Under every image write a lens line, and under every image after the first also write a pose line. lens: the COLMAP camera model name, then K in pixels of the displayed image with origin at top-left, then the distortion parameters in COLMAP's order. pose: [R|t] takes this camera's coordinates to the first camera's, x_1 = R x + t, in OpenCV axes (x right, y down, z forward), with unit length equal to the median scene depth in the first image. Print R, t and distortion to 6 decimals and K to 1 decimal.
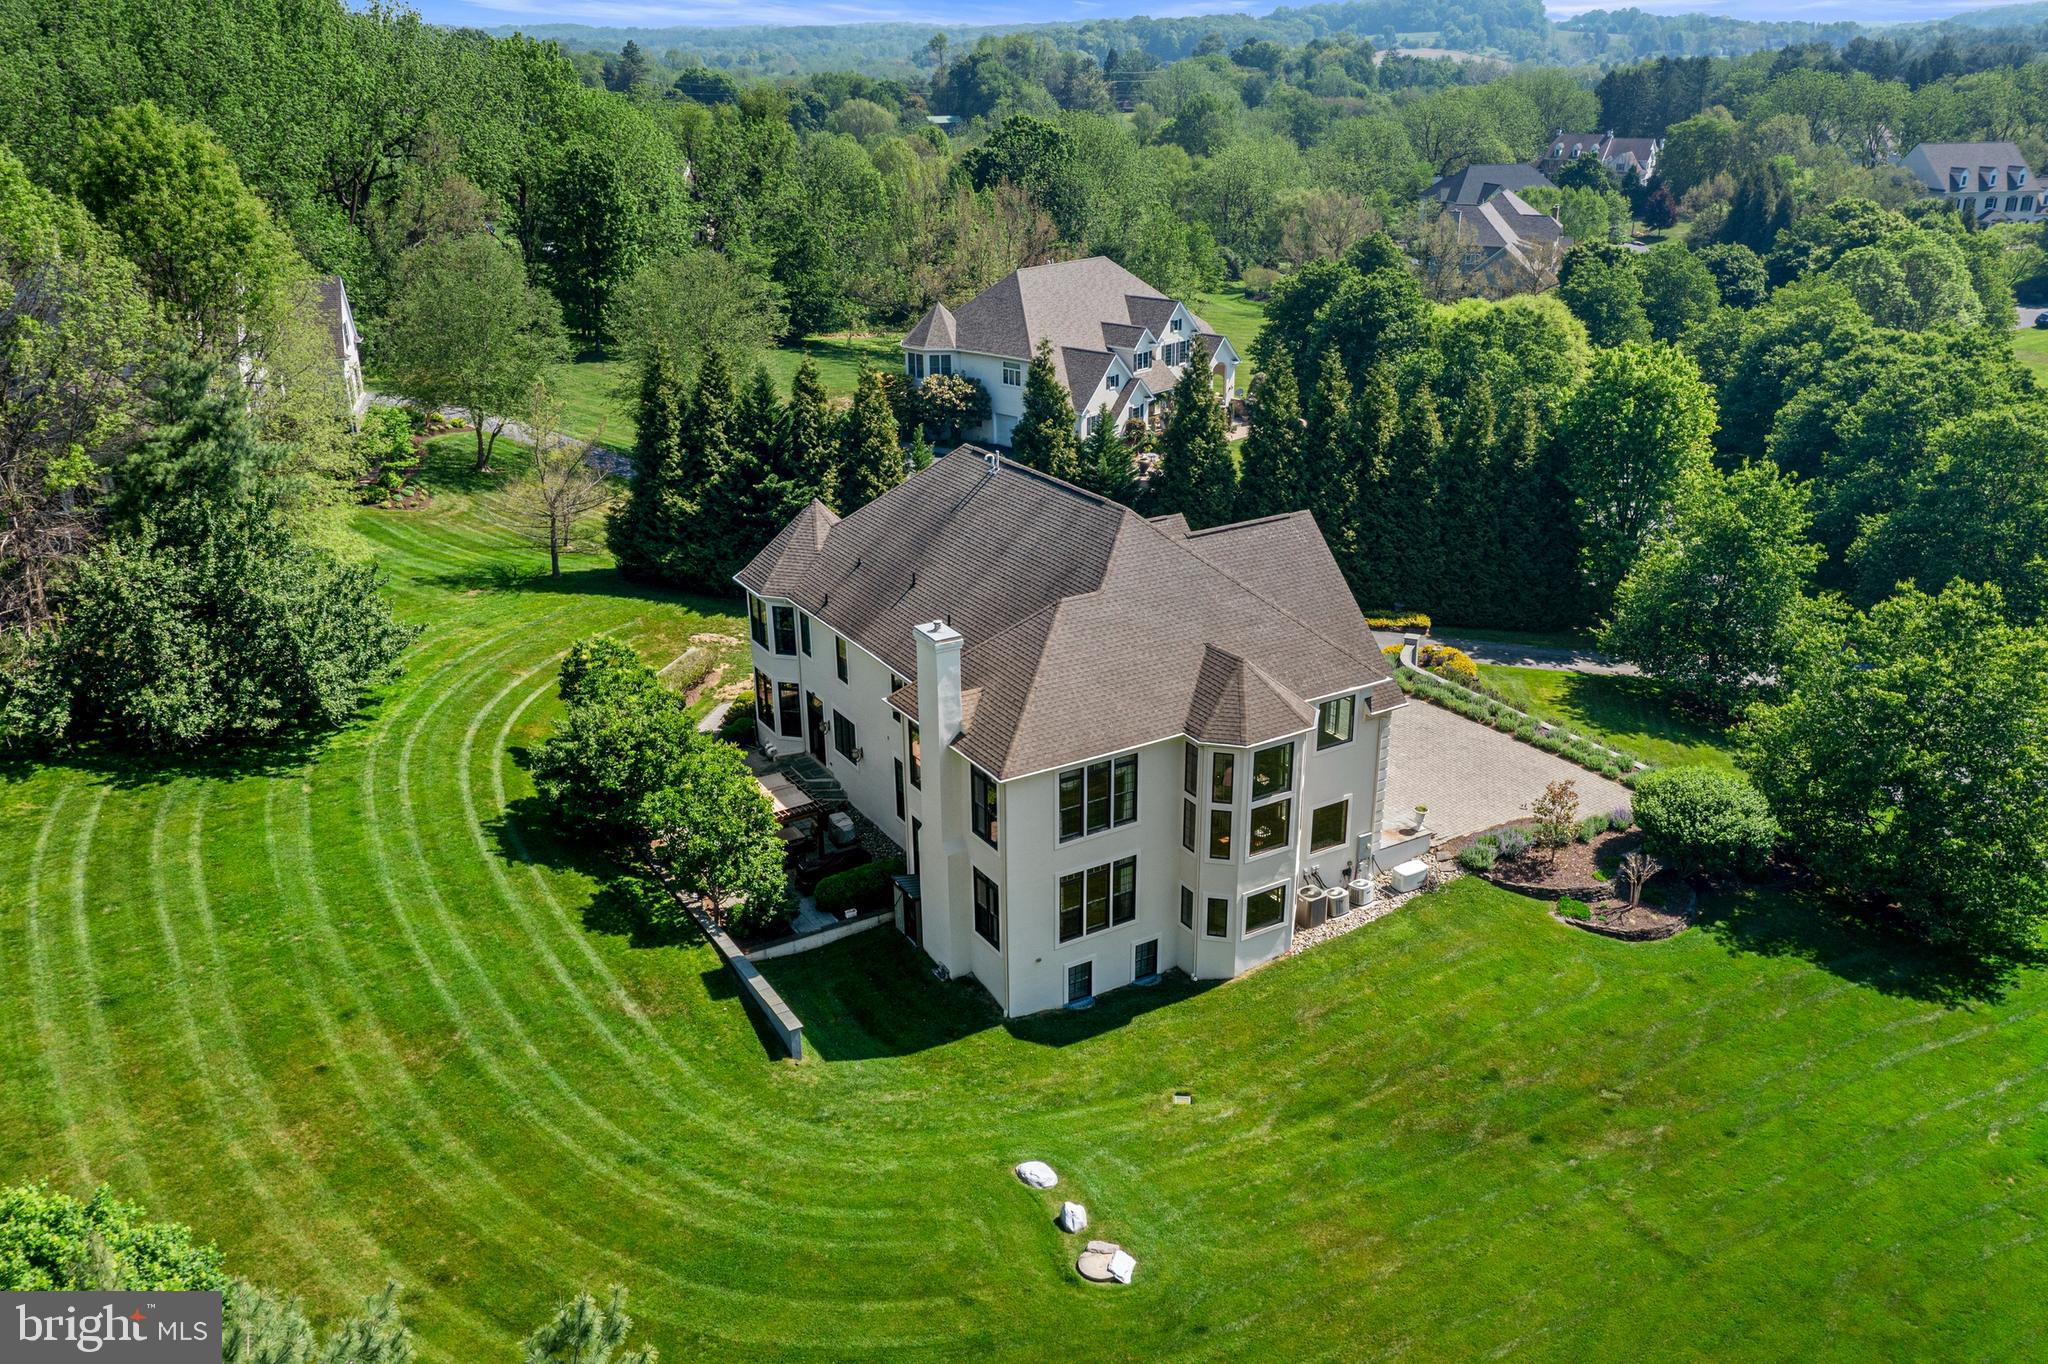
lens RADIAL K [[1607.1, 0, 1024.0], [0, 1607.1, 682.0], [0, 0, 1]] dist [-0.015071, 0.009550]
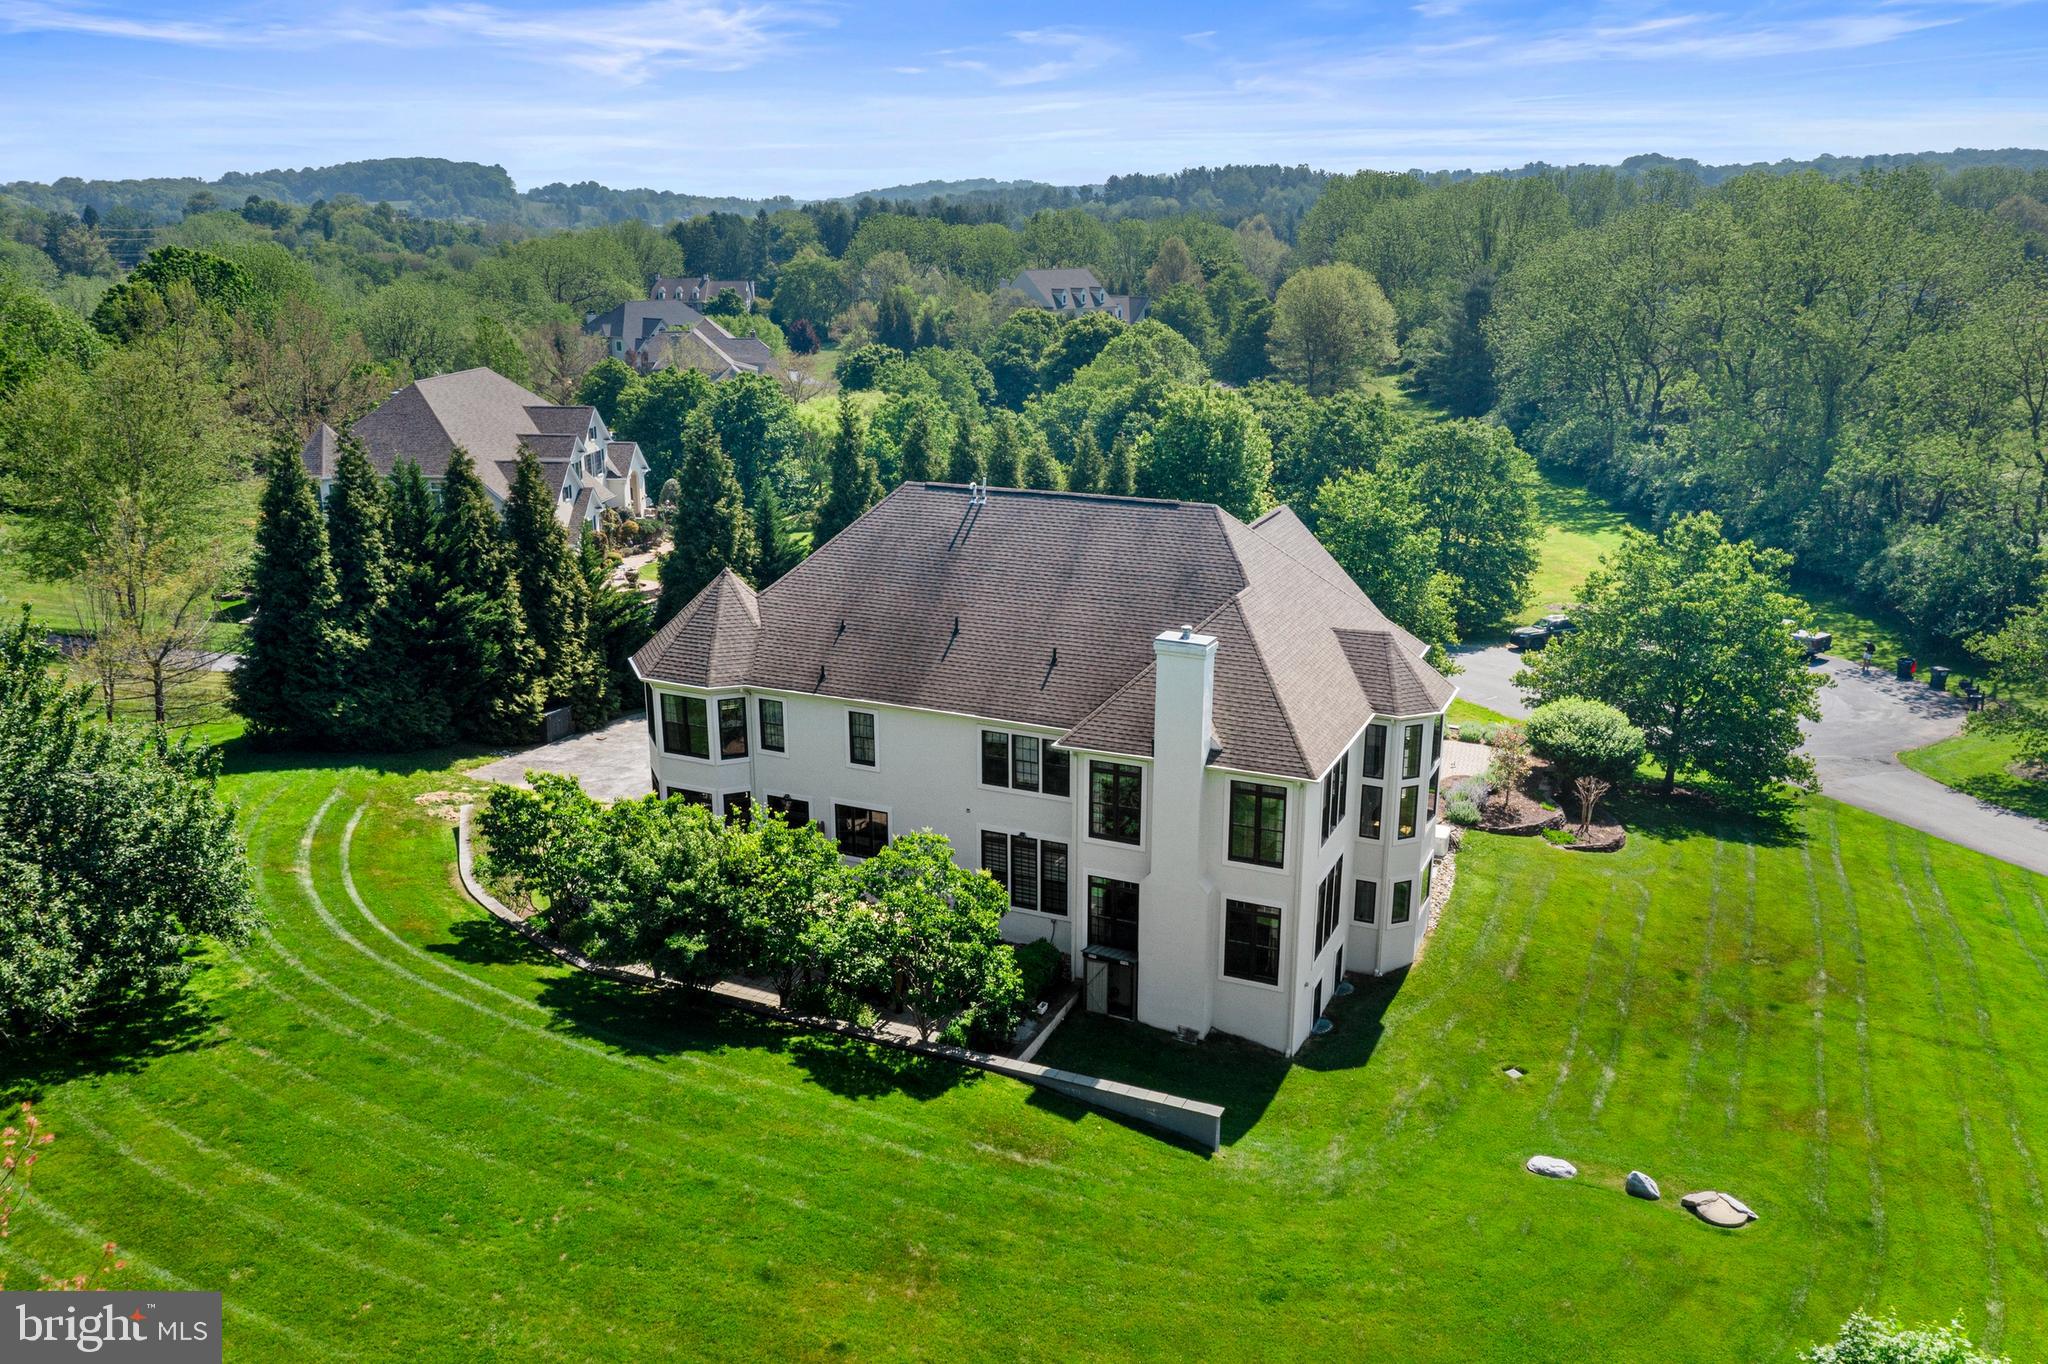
lens RADIAL K [[1607.1, 0, 1024.0], [0, 1607.1, 682.0], [0, 0, 1]] dist [-0.015071, 0.009550]
pose [[0.823146, -0.148927, 0.547952, -0.370599], [0.201618, 0.978770, -0.036857, 0.003805], [-0.530830, 0.140816, 0.835698, 0.185844]]
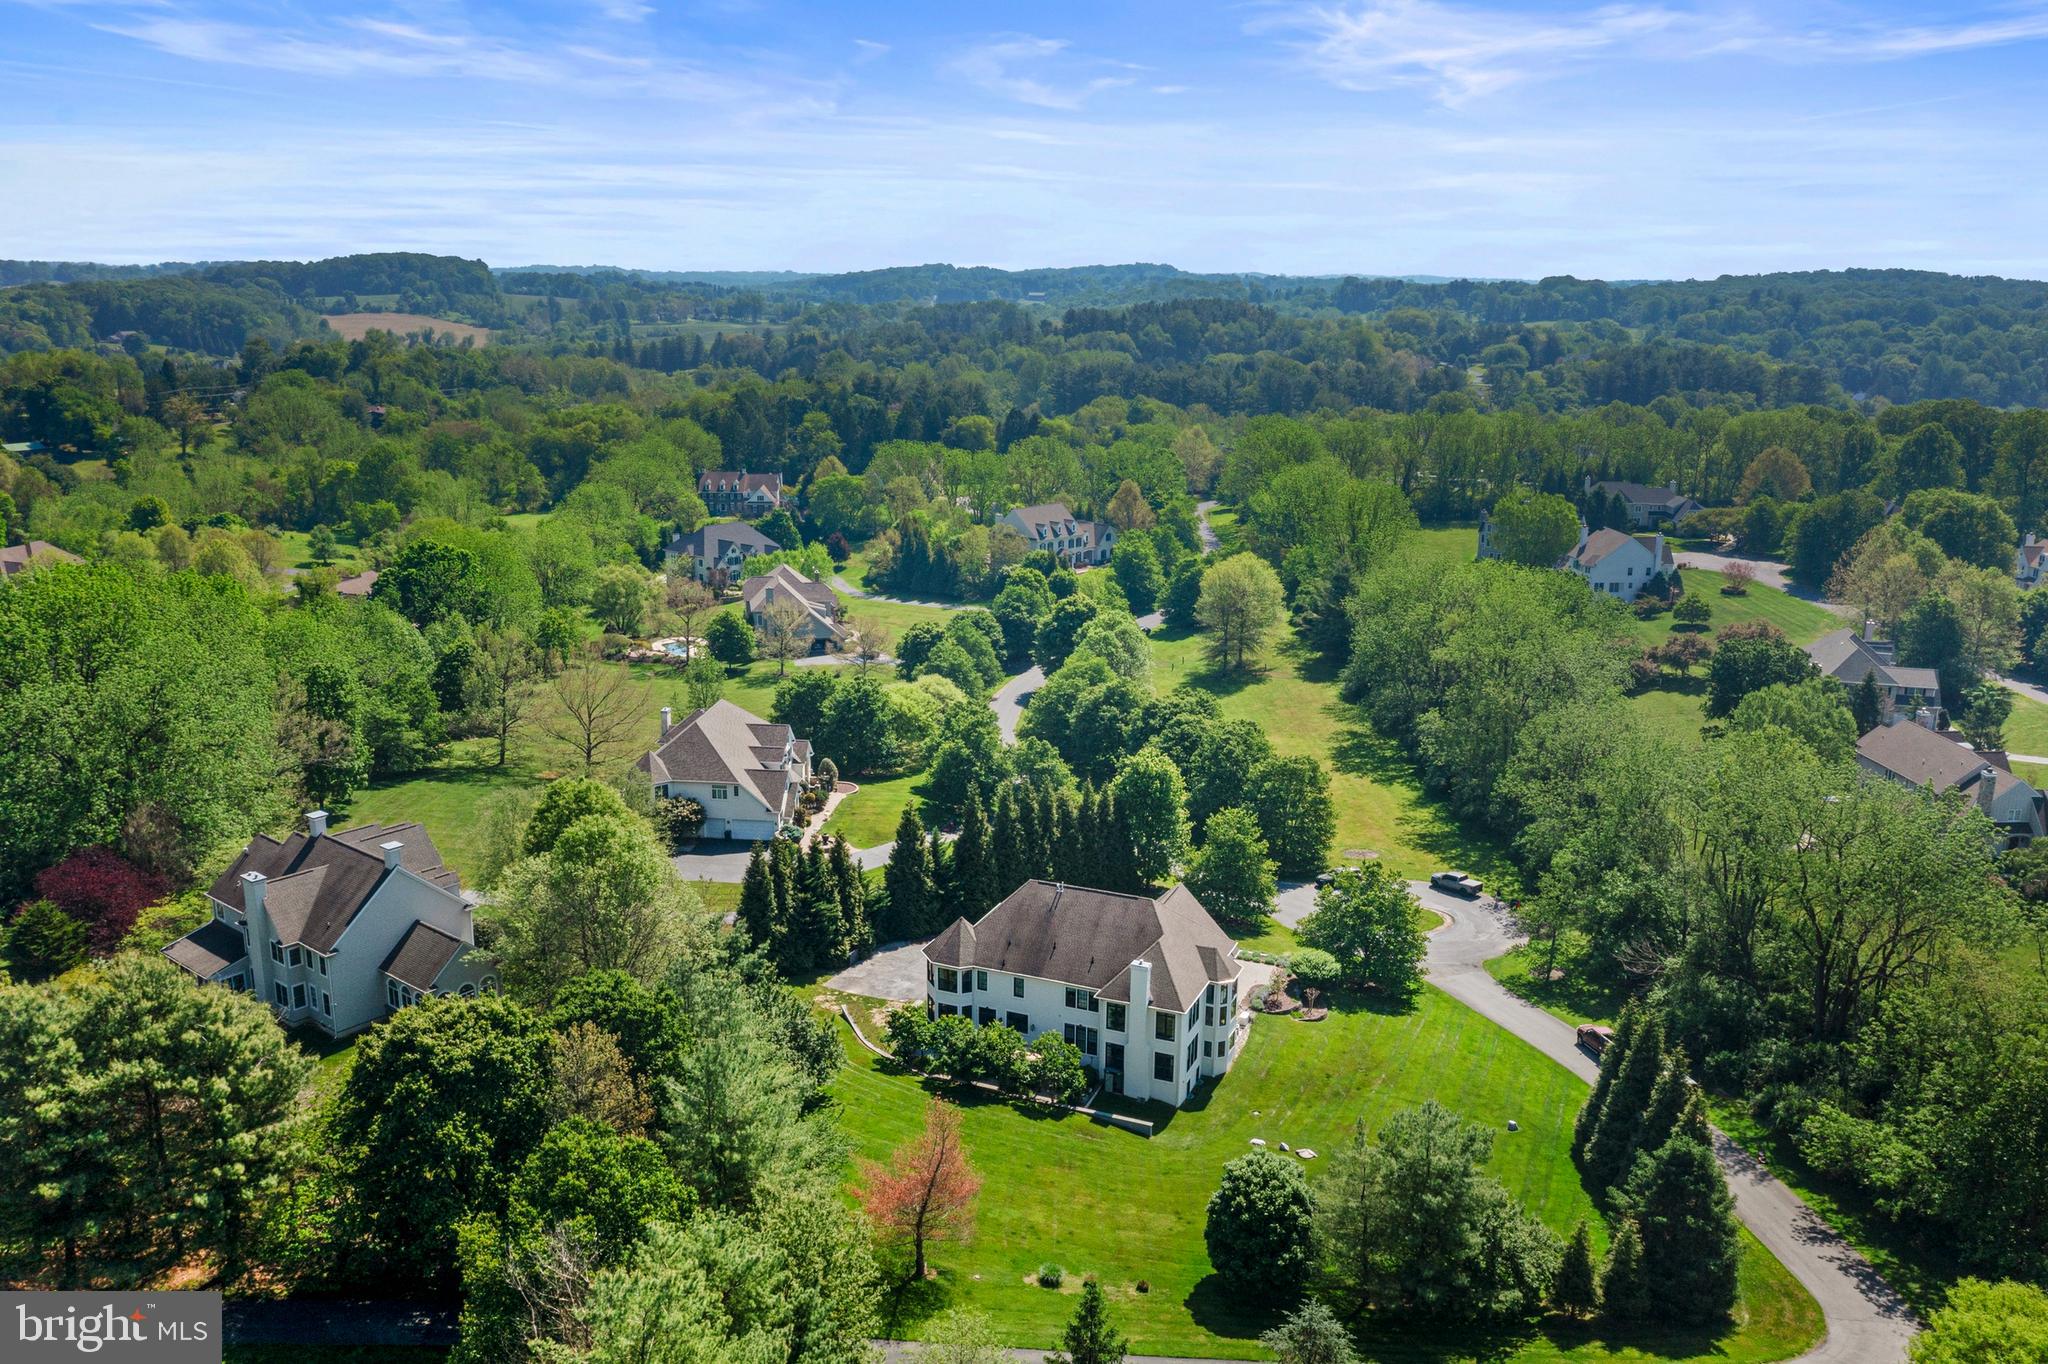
lens RADIAL K [[1607.1, 0, 1024.0], [0, 1607.1, 682.0], [0, 0, 1]] dist [-0.015071, 0.009550]
pose [[0.806229, -0.124554, 0.578344, -0.995254], [0.199351, 0.977610, -0.067360, -0.204843], [-0.557005, 0.169601, 0.813008, -0.655030]]
